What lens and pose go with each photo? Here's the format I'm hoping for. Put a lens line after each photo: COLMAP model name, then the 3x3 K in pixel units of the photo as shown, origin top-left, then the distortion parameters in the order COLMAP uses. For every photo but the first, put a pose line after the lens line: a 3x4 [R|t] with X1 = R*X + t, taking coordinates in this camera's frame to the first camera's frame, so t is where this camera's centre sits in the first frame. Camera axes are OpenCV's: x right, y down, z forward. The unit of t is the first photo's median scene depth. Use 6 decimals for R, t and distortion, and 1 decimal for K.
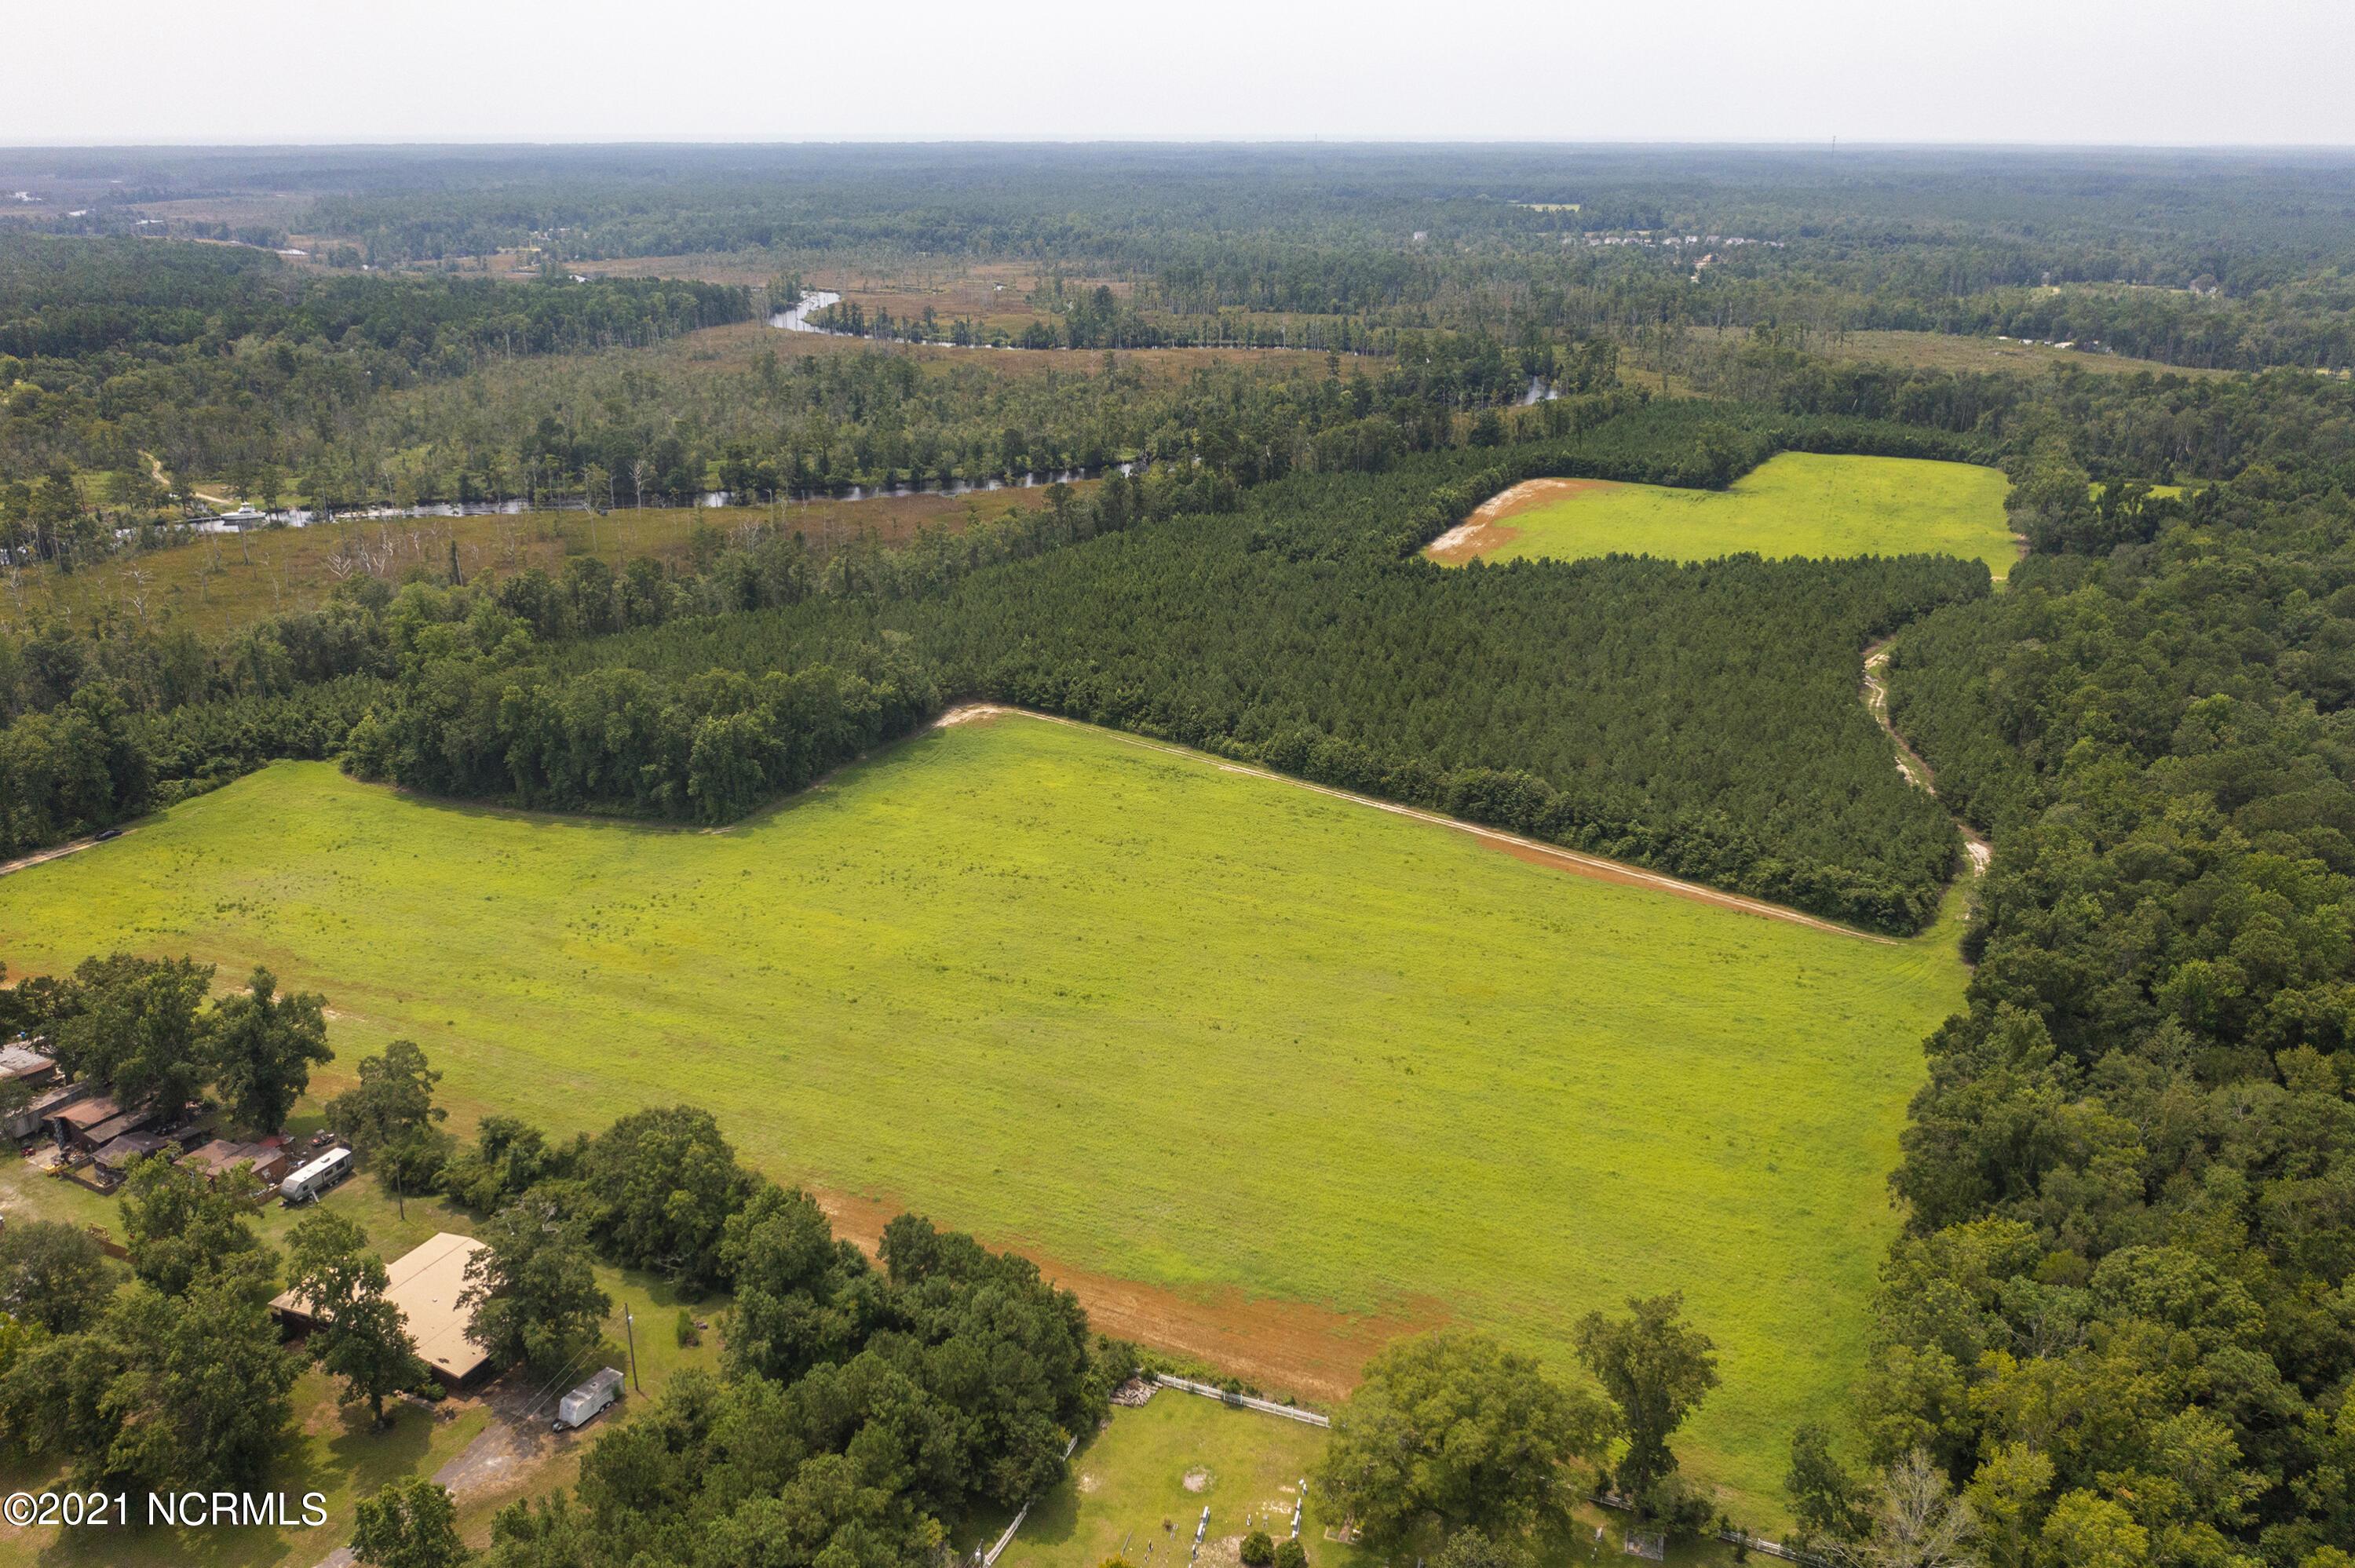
lens RADIAL K [[1853.3, 0, 1177.5], [0, 1853.3, 784.0], [0, 0, 1]] dist [-0.013933, 0.007100]
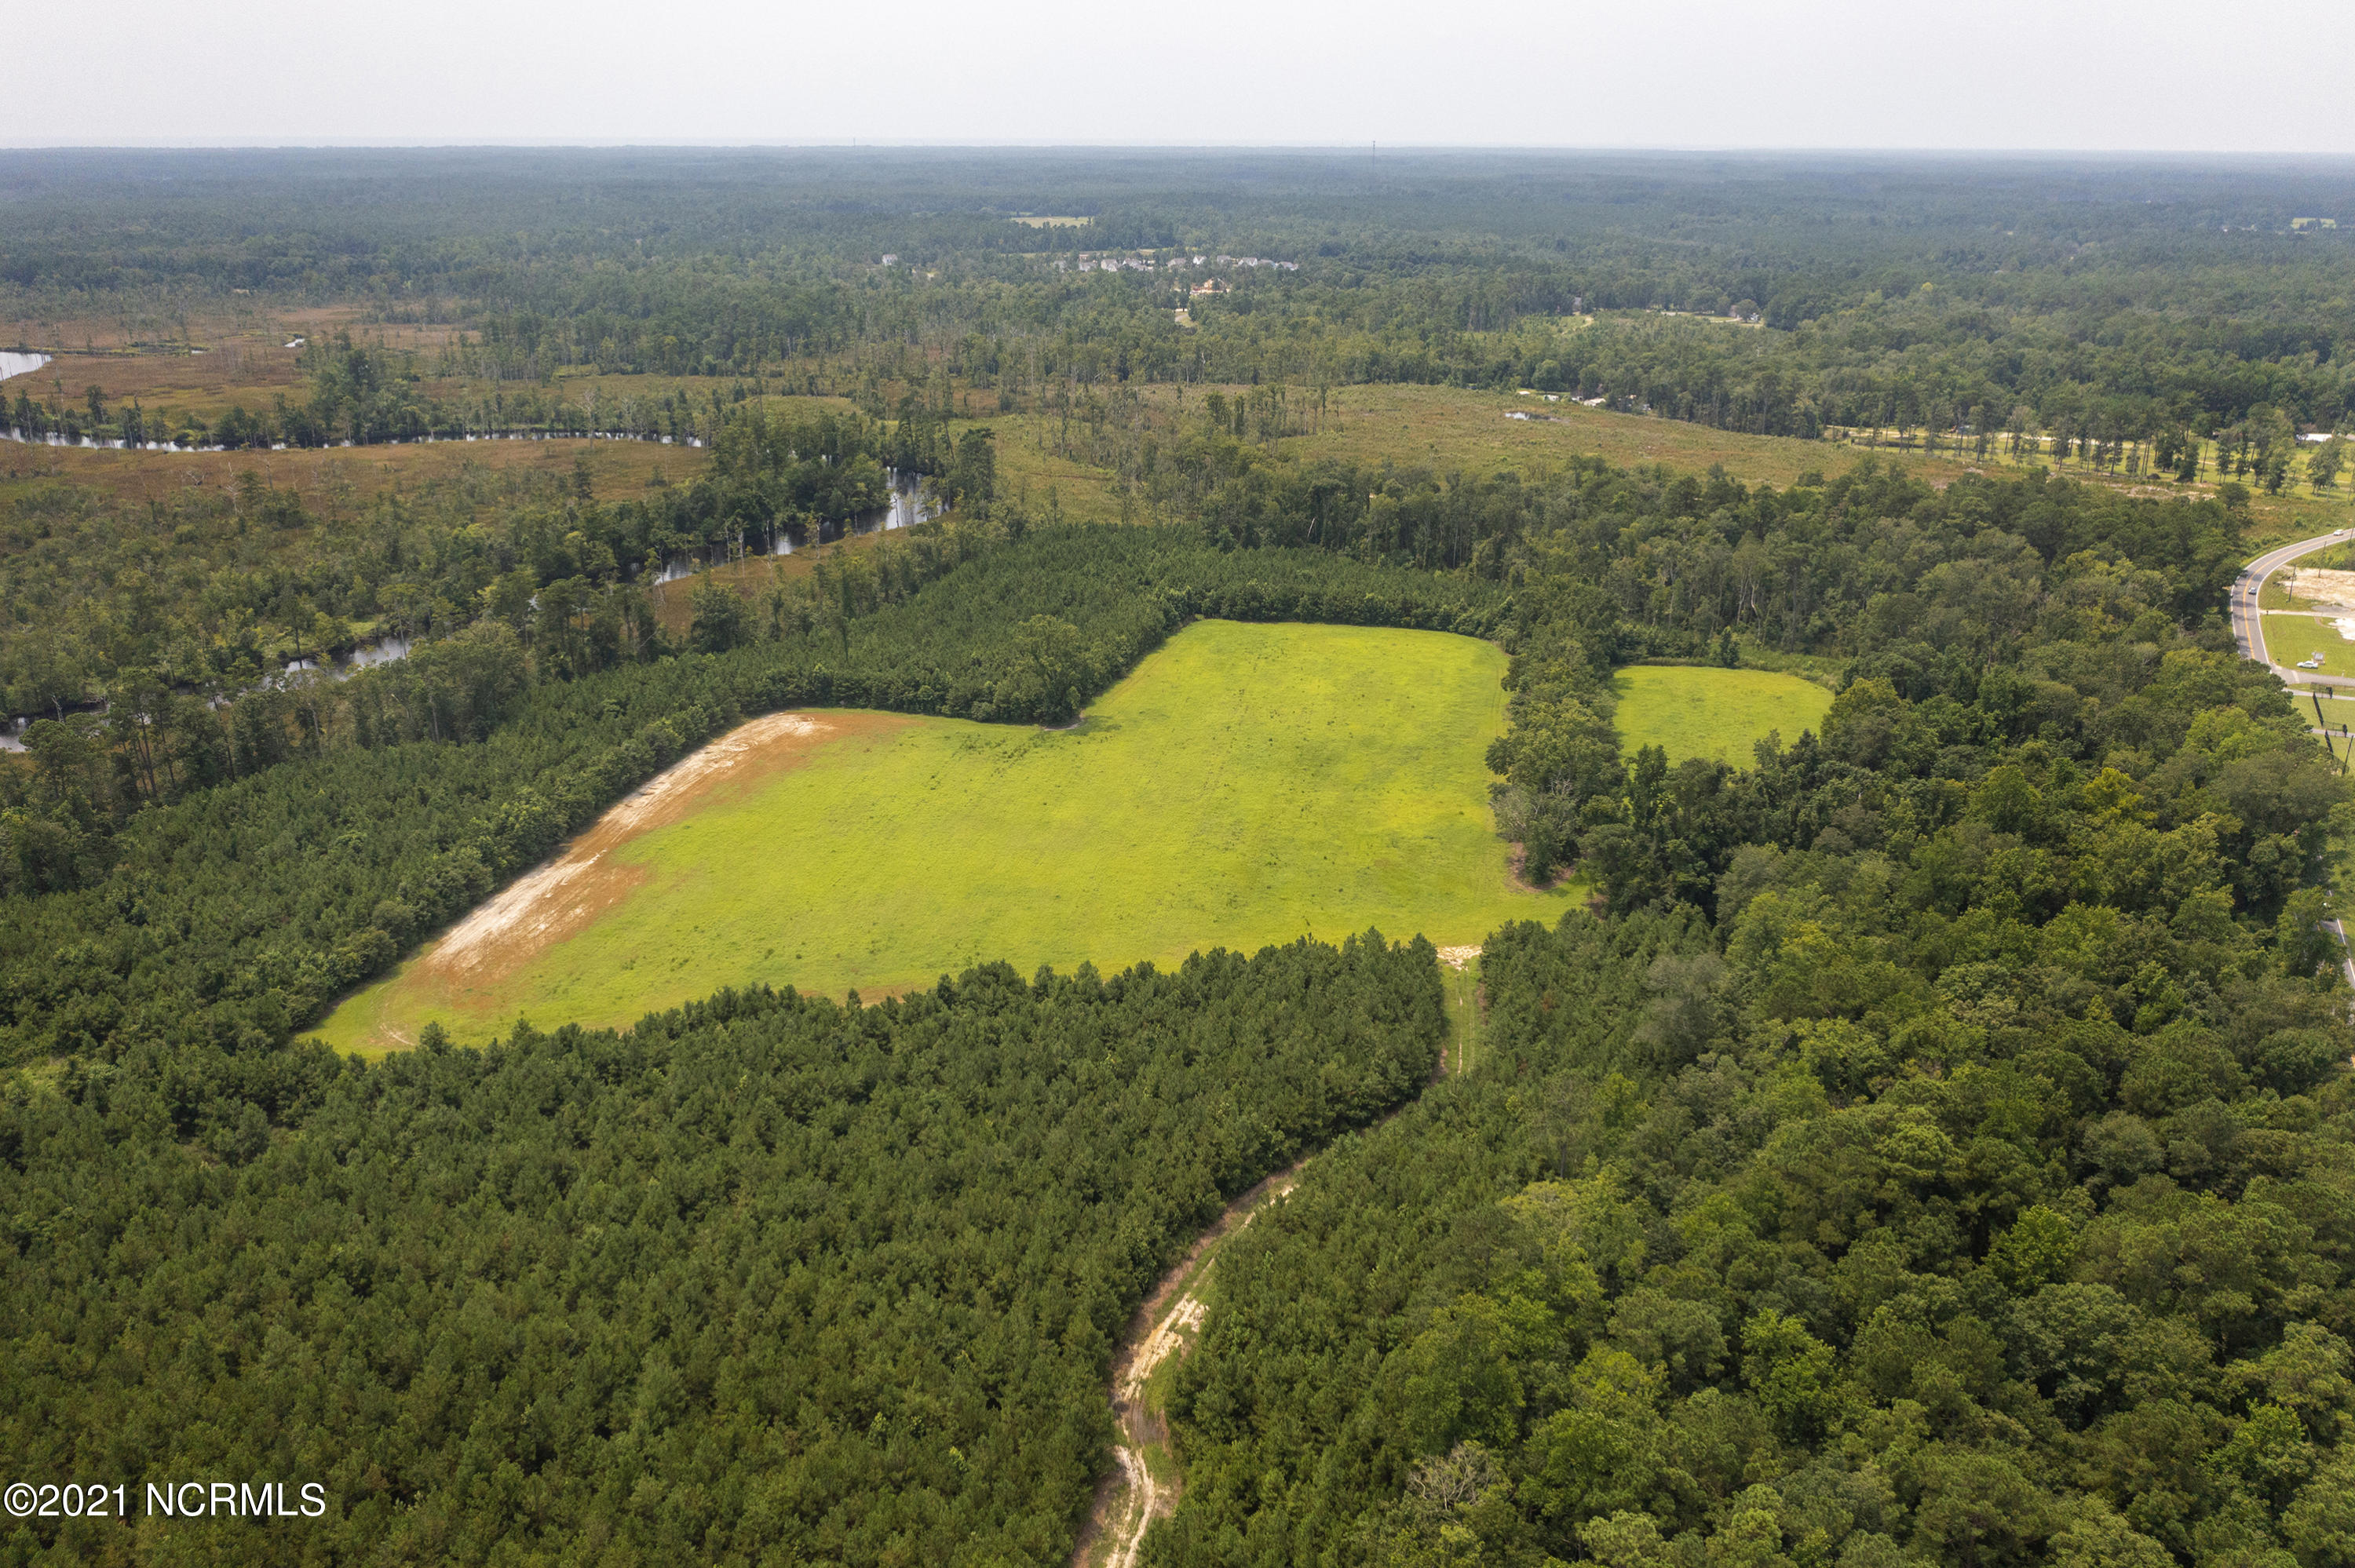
lens RADIAL K [[1907.3, 0, 1179.5], [0, 1907.3, 779.4], [0, 0, 1]] dist [-0.012415, 0.003884]
pose [[0.976476, -0.067081, 0.204927, 0.181641], [0.069684, 0.997554, -0.005500, -0.122034], [-0.204057, 0.019651, 0.978762, 0.337511]]
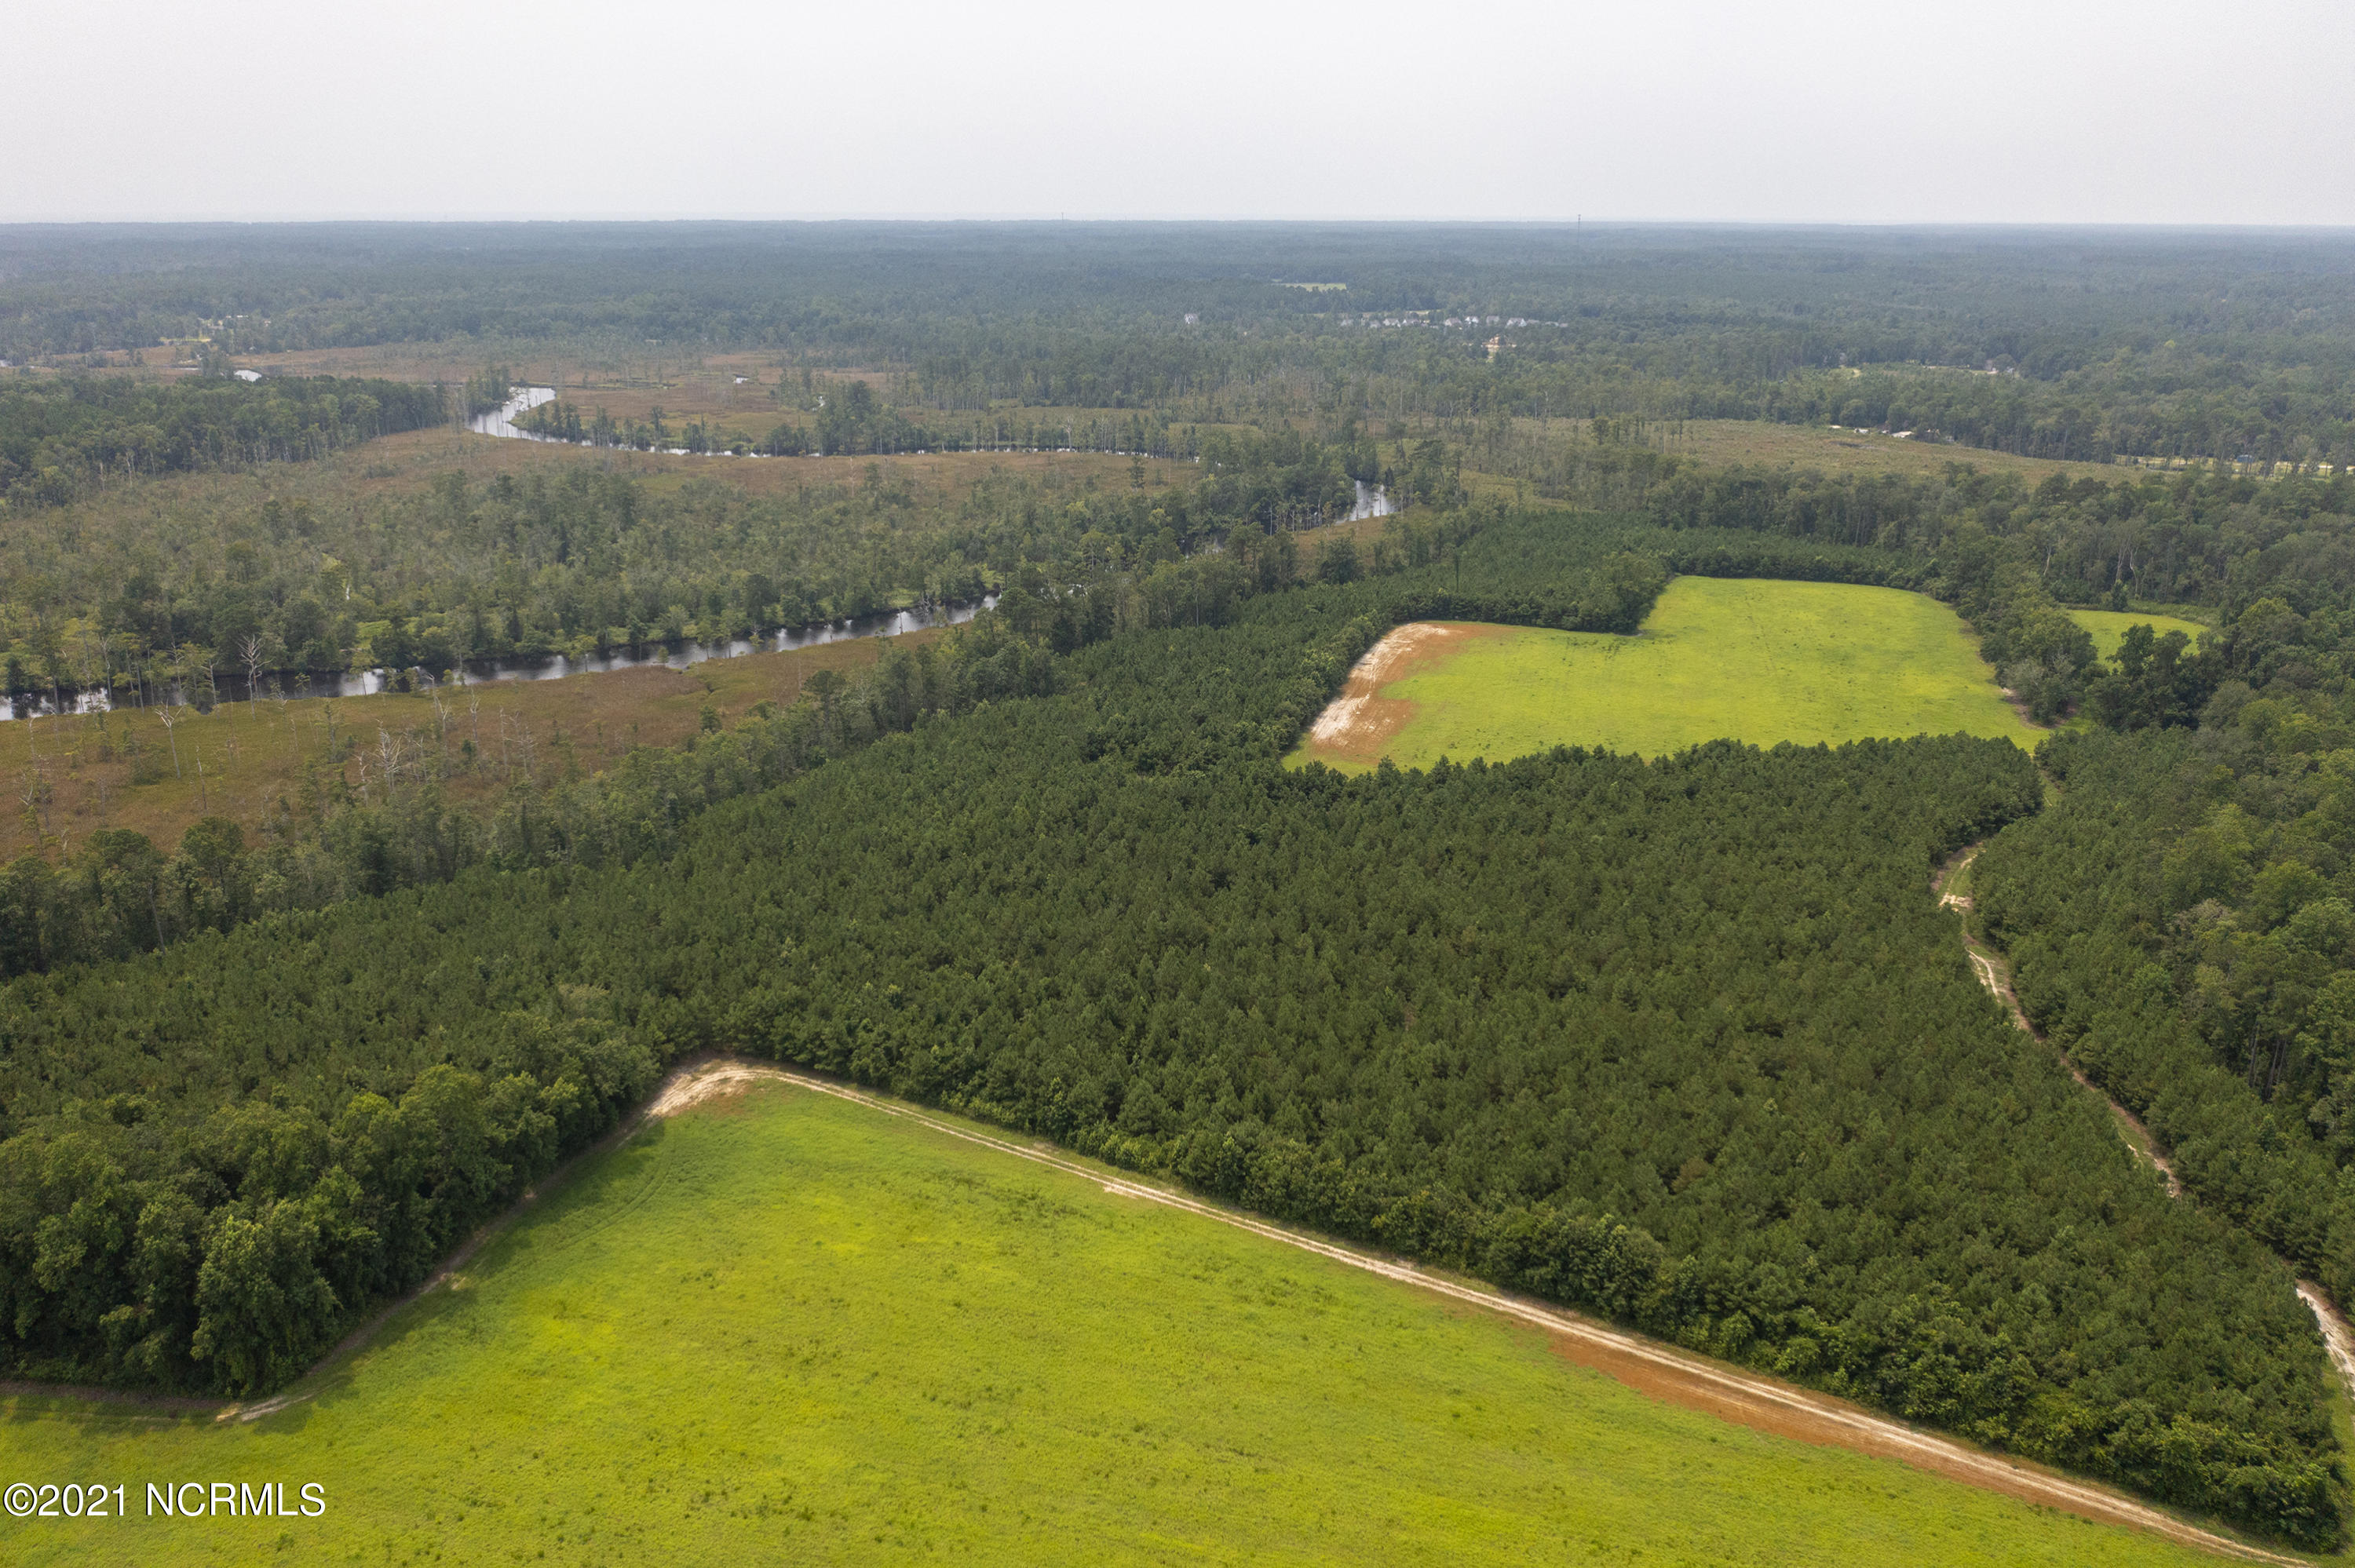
lens RADIAL K [[1861.7, 0, 1180.3], [0, 1861.7, 785.4], [0, 0, 1]] dist [-0.011428, -0.001649]
pose [[0.991107, -0.037634, 0.127634, -0.014384], [0.042597, 0.998430, -0.036380, -0.062668], [-0.126065, 0.041494, 0.991154, 0.182116]]
